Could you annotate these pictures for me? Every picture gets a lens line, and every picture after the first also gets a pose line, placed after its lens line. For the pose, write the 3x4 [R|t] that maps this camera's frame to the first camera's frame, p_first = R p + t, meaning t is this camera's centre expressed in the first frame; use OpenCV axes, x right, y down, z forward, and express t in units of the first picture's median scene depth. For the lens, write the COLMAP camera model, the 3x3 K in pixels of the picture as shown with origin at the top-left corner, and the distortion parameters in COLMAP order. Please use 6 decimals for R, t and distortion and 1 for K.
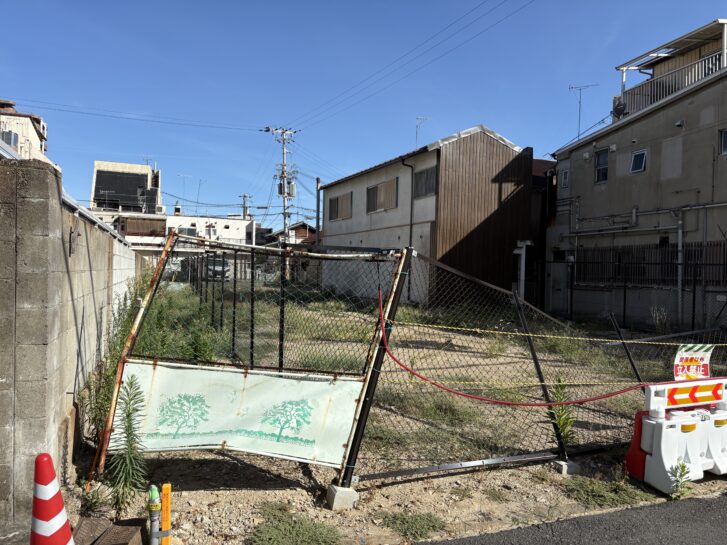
lens RADIAL K [[546.0, 0, 363.5], [0, 546.0, 272.5], [0, 0, 1]] dist [0.063014, -0.073050]
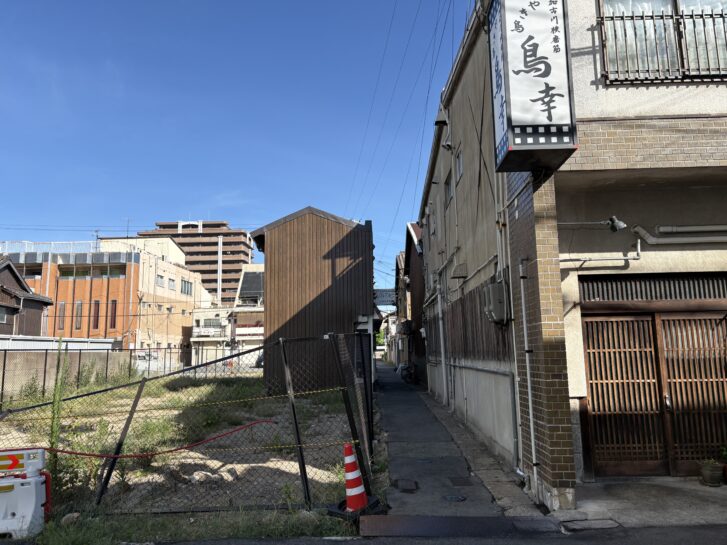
lens RADIAL K [[546.0, 0, 363.5], [0, 546.0, 272.5], [0, 0, 1]] dist [0.063014, -0.073050]
pose [[0.924159, -0.097187, -0.369437, 0.239758], [0.042376, 0.987209, -0.153697, 0.005079], [0.379649, 0.126385, 0.916457, 0.046543]]
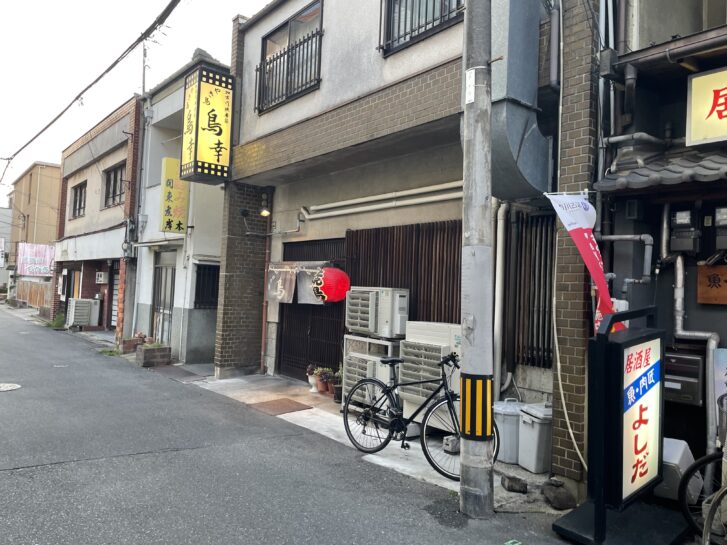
lens RADIAL K [[561.7, 0, 363.5], [0, 561.7, 272.5], [0, 0, 1]] dist [-0.012316, -0.001581]
pose [[0.953828, 0.025930, 0.299233, 0.228367], [-0.018720, 0.999462, -0.026940, 0.002822], [-0.299771, 0.020094, 0.953800, -0.035449]]
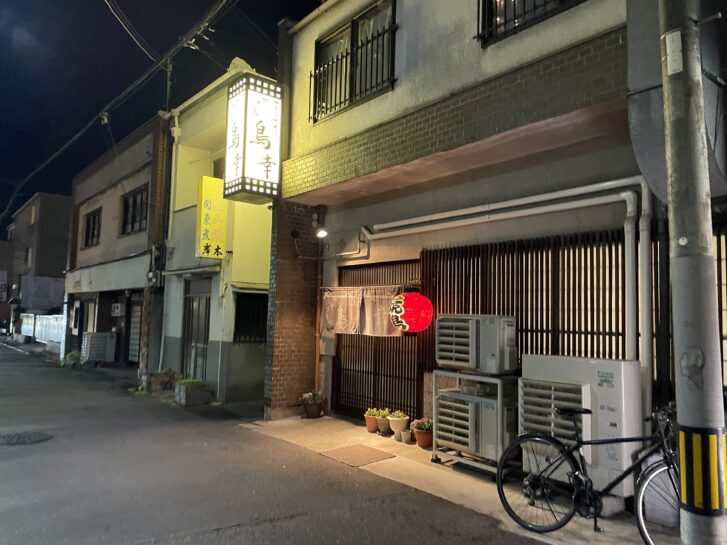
lens RADIAL K [[556.2, 0, 363.5], [0, 556.2, 272.5], [0, 0, 1]] dist [0.014709, -0.000692]
pose [[0.952664, 0.021186, 0.303285, 0.215252], [0.001426, 0.997247, -0.074142, 0.002526], [-0.304021, 0.071065, 0.950011, -0.010208]]
